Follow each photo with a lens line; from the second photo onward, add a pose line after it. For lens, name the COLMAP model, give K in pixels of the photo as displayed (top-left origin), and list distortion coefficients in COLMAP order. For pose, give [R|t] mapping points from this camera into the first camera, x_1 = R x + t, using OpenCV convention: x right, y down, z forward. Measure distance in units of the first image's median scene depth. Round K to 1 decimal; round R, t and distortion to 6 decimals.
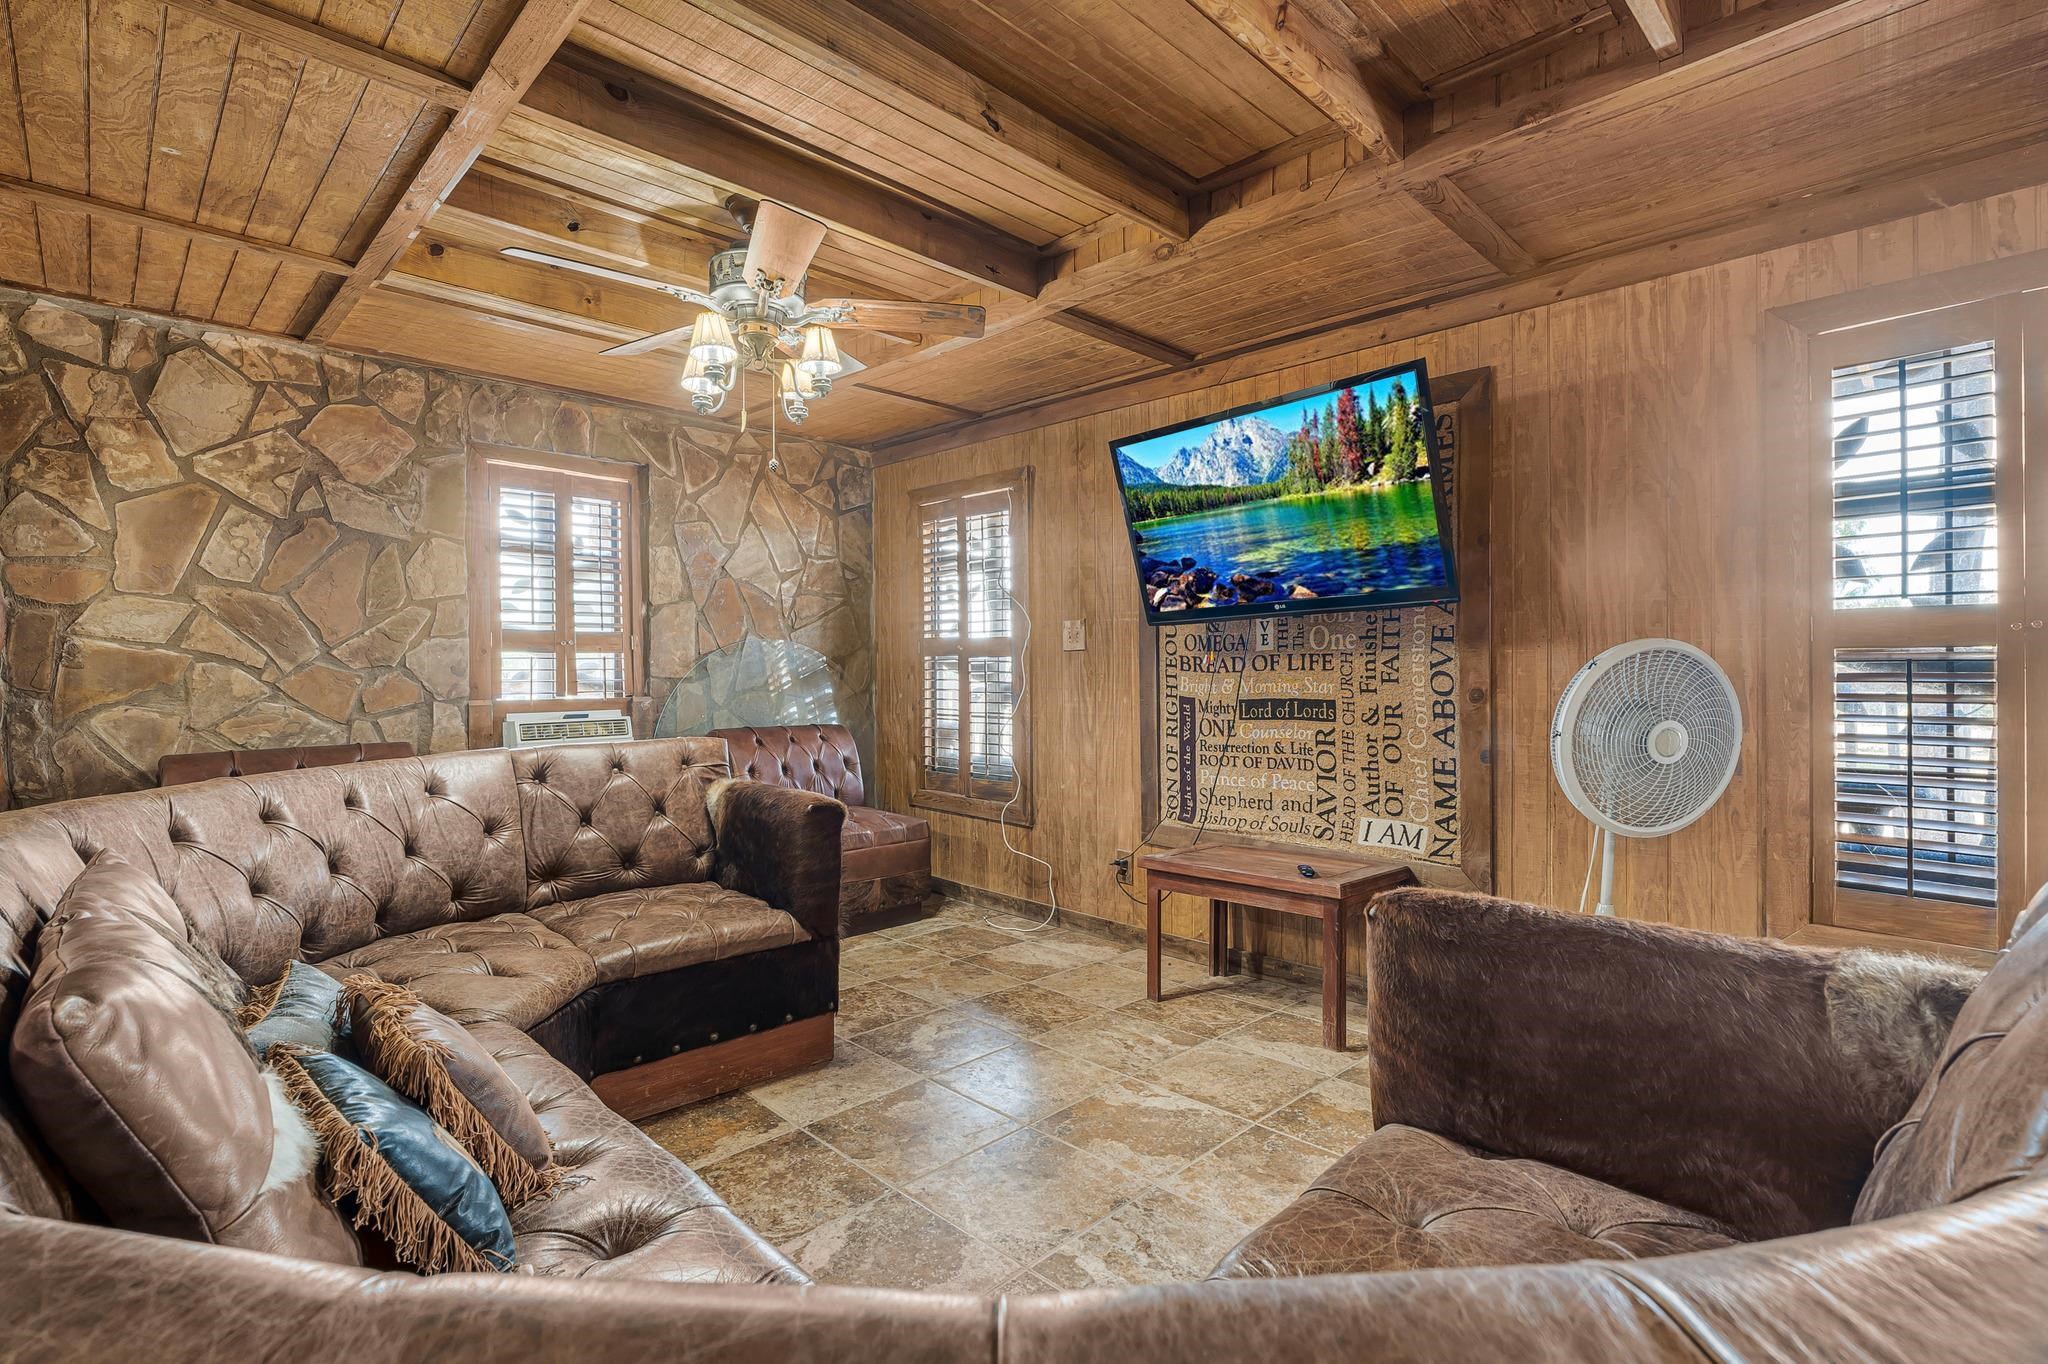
lens RADIAL K [[947.4, 0, 1012.7], [0, 947.4, 671.4], [0, 0, 1]] dist [-0.003475, 0.005559]
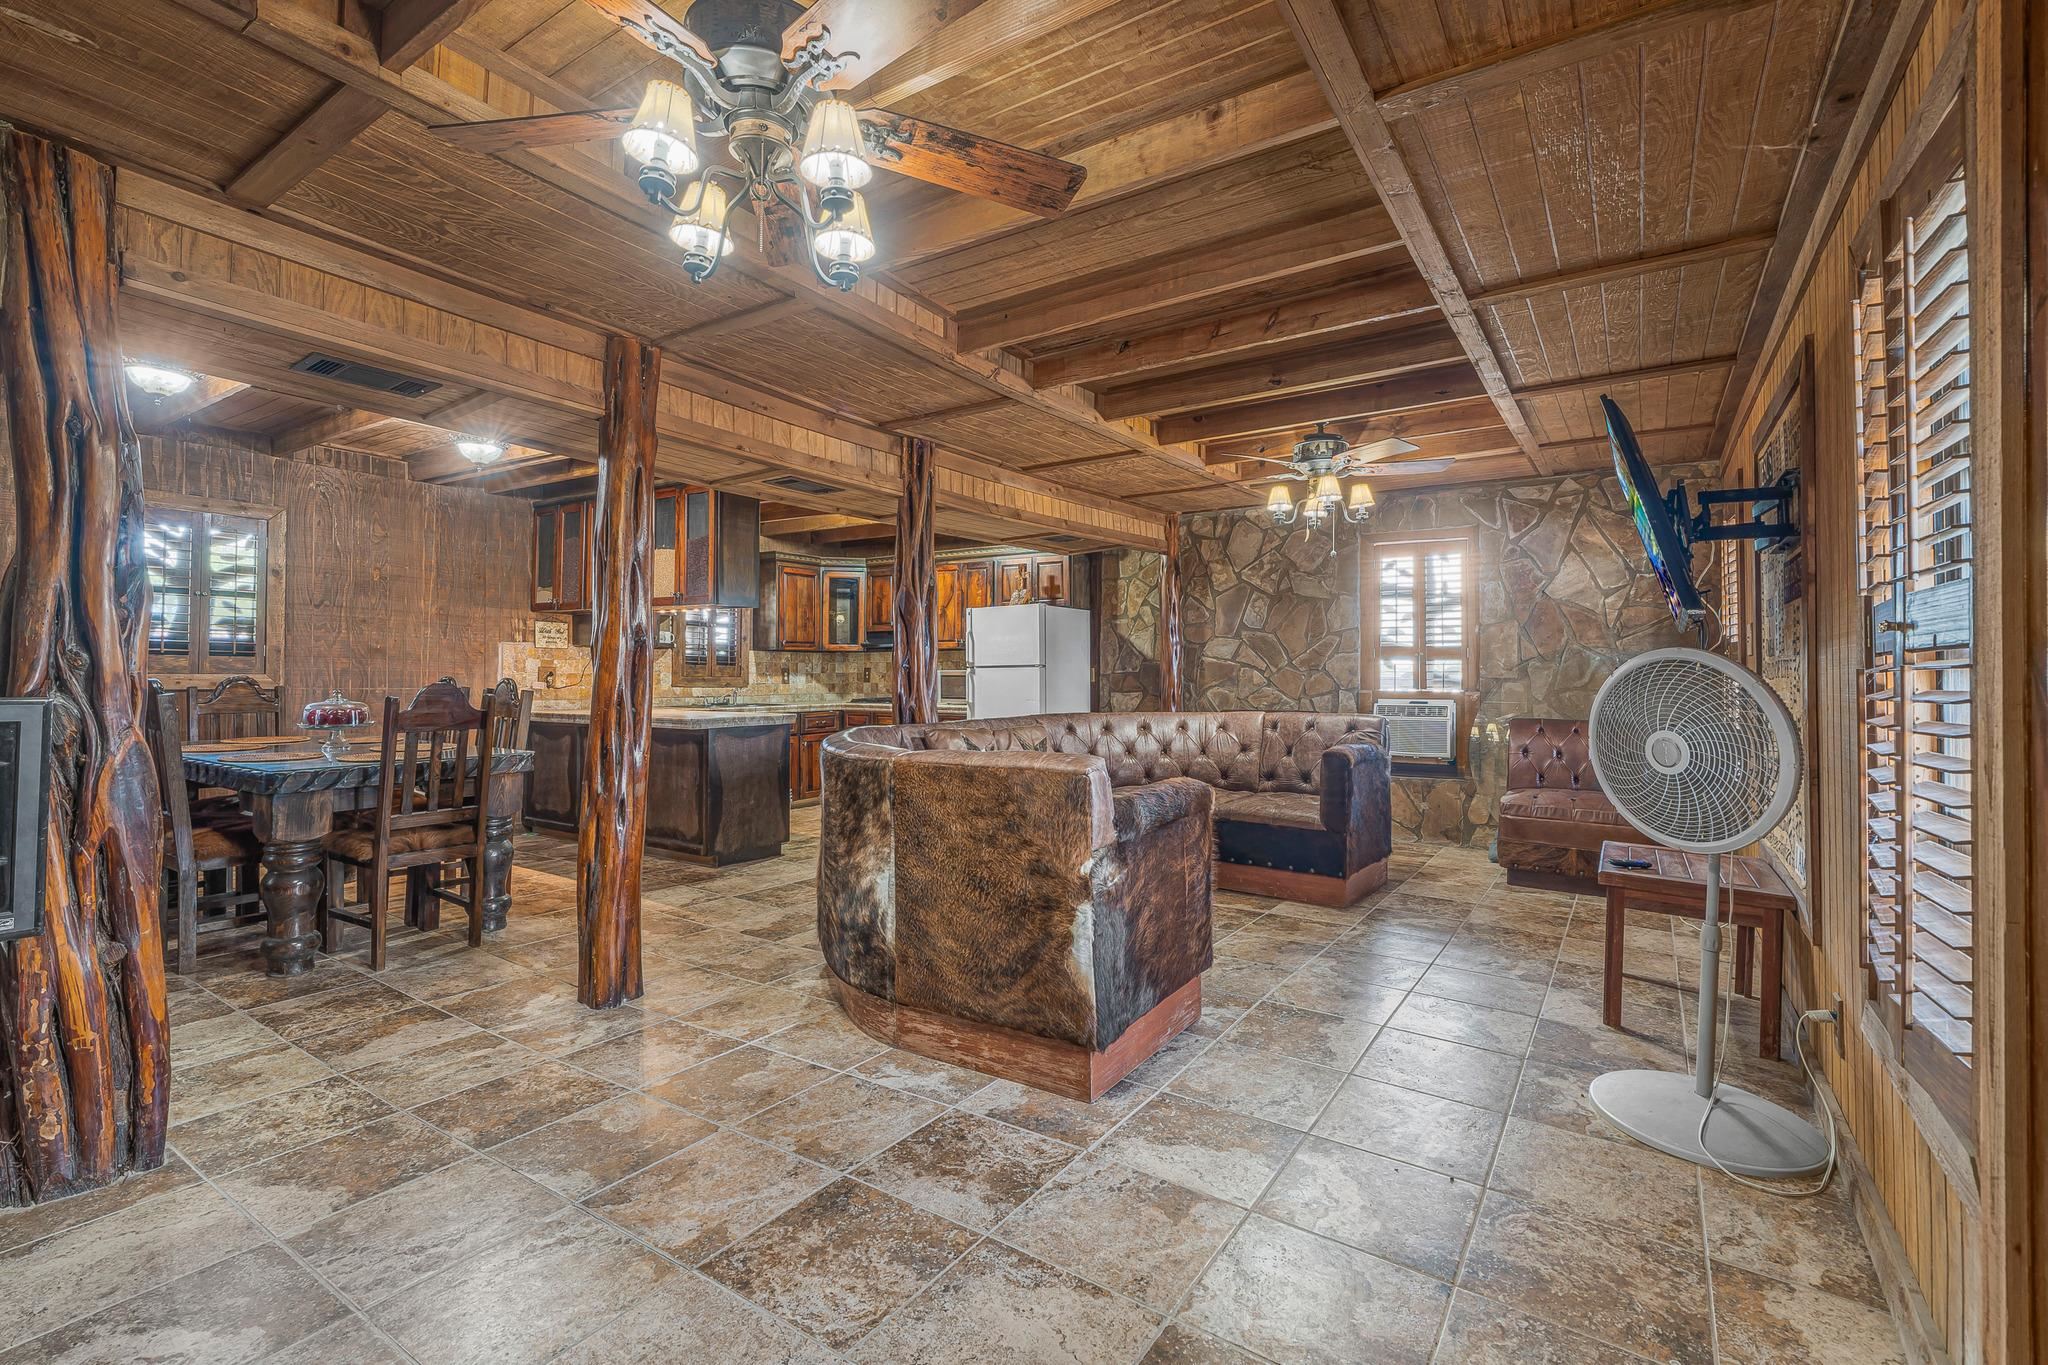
lens RADIAL K [[947.4, 0, 1016.6], [0, 947.4, 643.3], [0, 0, 1]] dist [-0.003475, 0.005559]
pose [[0.191139, -0.023301, -0.981286, 1.044068], [-0.004126, 0.999690, -0.024542, -0.008727], [0.981554, 0.008739, 0.190984, 0.090442]]
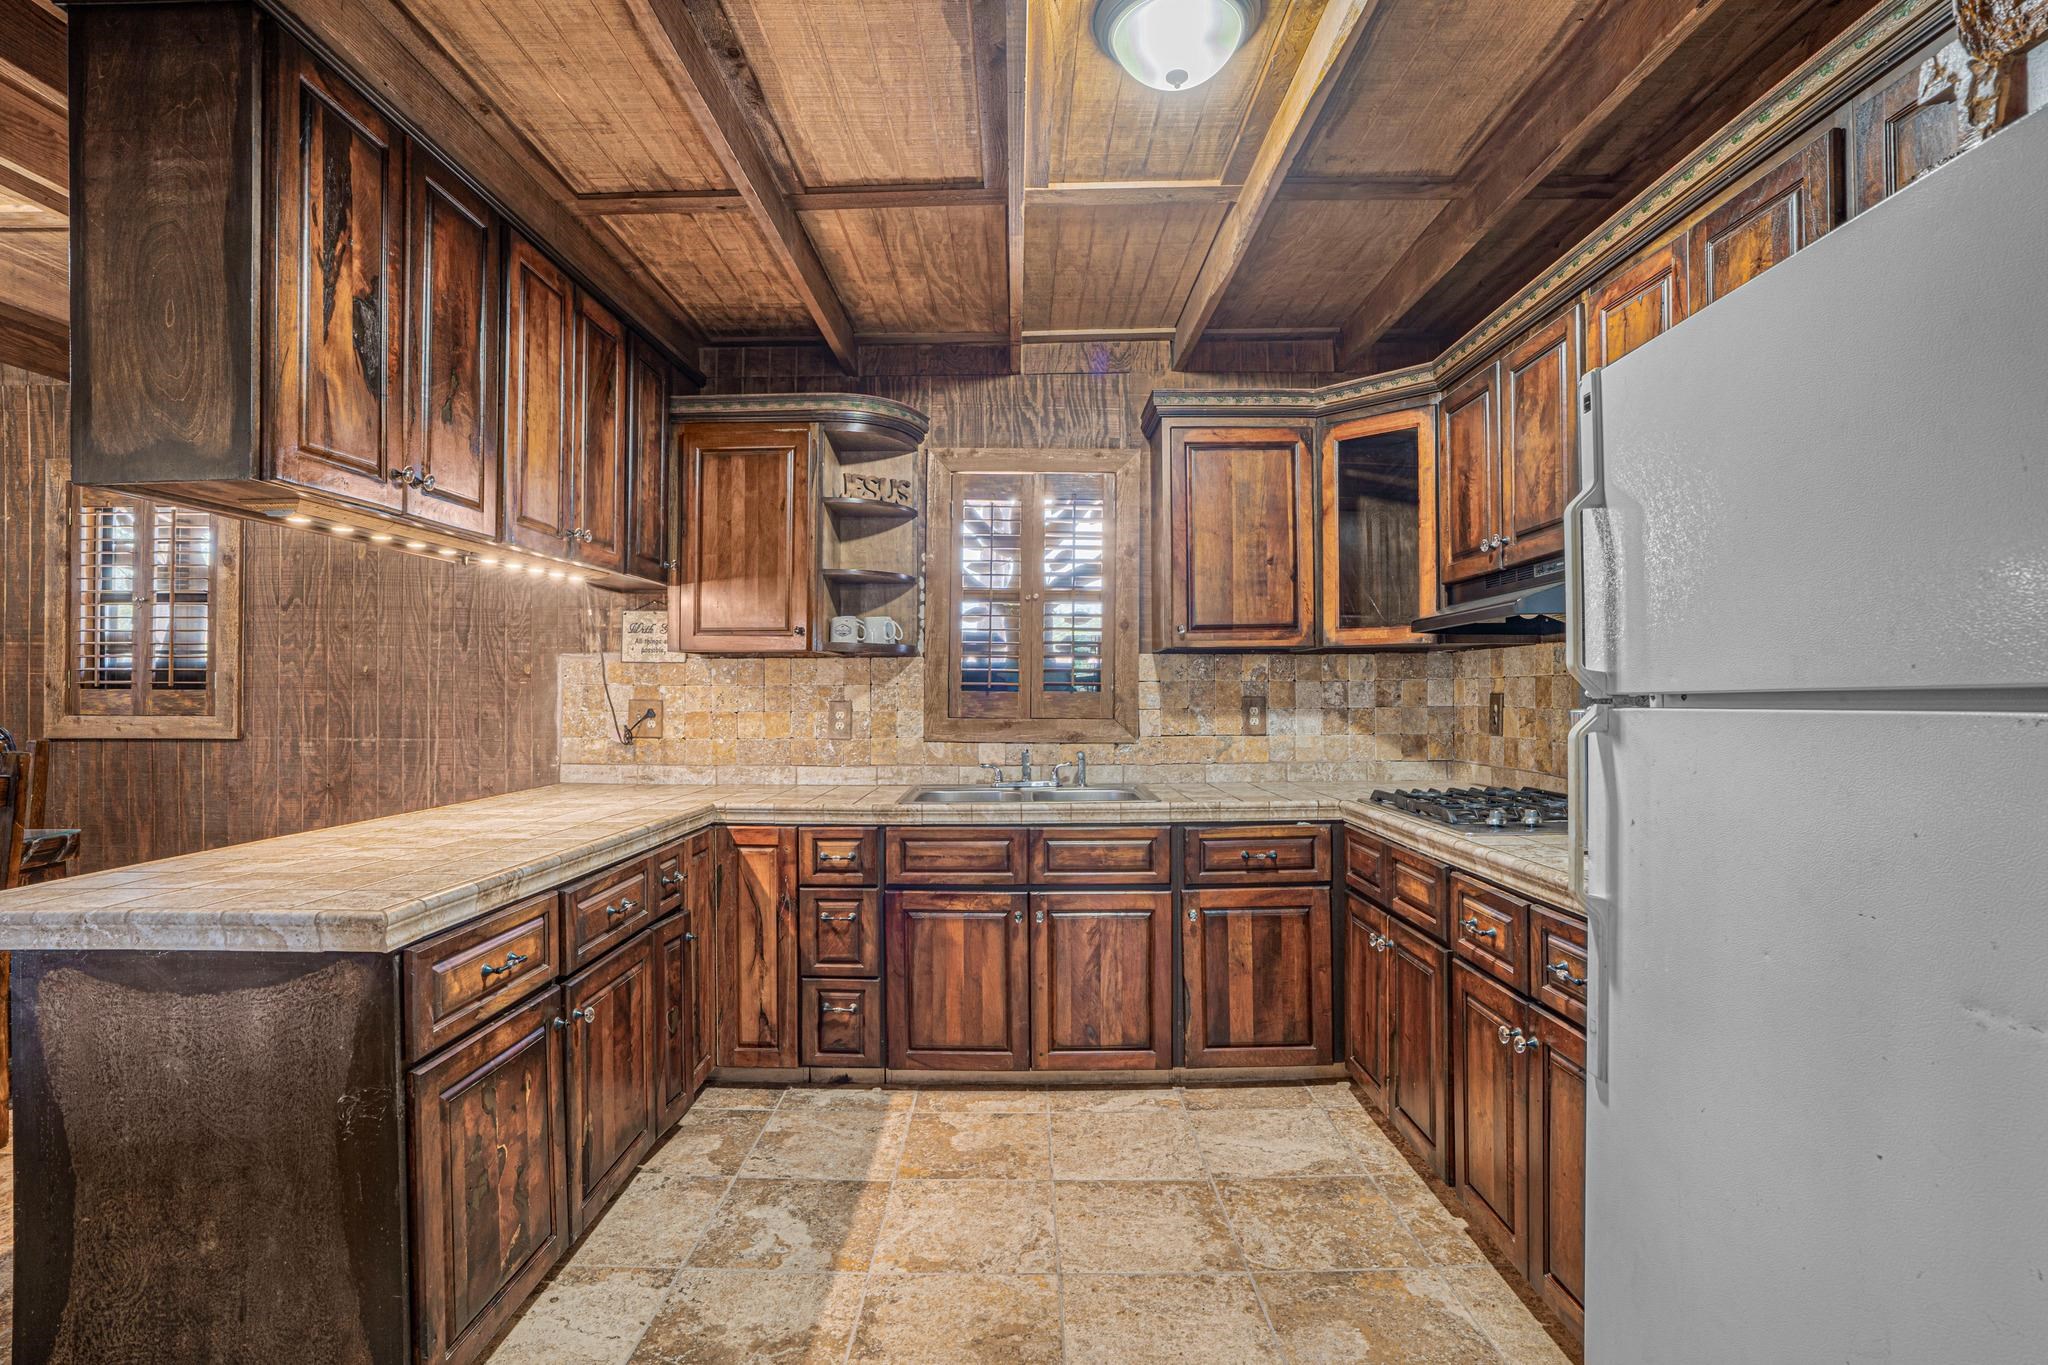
lens RADIAL K [[990.6, 0, 1024.5], [0, 990.6, 678.9], [0, 0, 1]] dist [-0.001331, -0.000161]
pose [[-0.706633, 0.003878, -0.707570, -0.597505], [0.011426, 0.999917, -0.005931, -0.015078], [0.707488, -0.012276, -0.706619, 0.521566]]
